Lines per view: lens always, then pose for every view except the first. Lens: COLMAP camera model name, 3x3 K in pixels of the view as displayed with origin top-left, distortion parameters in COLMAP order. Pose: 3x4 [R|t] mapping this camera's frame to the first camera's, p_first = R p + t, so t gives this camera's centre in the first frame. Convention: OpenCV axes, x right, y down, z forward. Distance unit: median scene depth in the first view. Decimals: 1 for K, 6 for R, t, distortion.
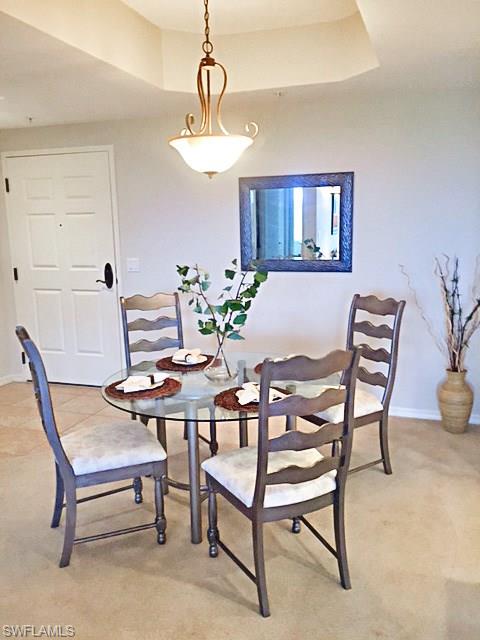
lens RADIAL K [[554.0, 0, 240.0], [0, 554.0, 320.0], [0, 0, 1]] dist [0.073904, -0.072114]
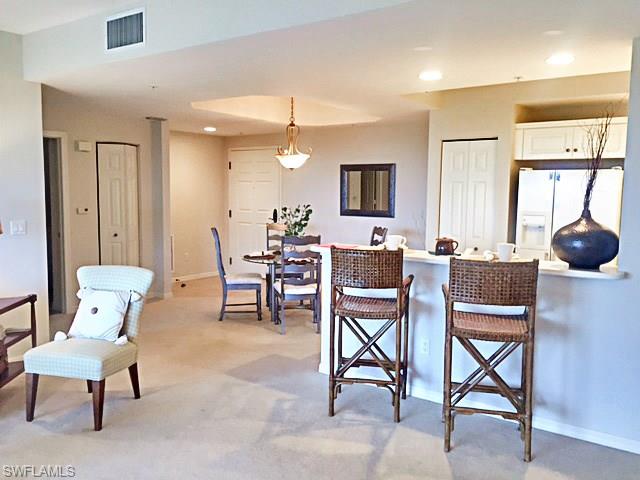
lens RADIAL K [[554.0, 0, 320.0], [0, 554.0, 240.0], [0, 0, 1]] dist [0.073904, -0.072114]
pose [[0.958019, 0.055053, -0.281371, 0.675366], [-0.076230, 0.994978, -0.064874, 0.169231], [0.276386, 0.083599, 0.957404, -1.101874]]
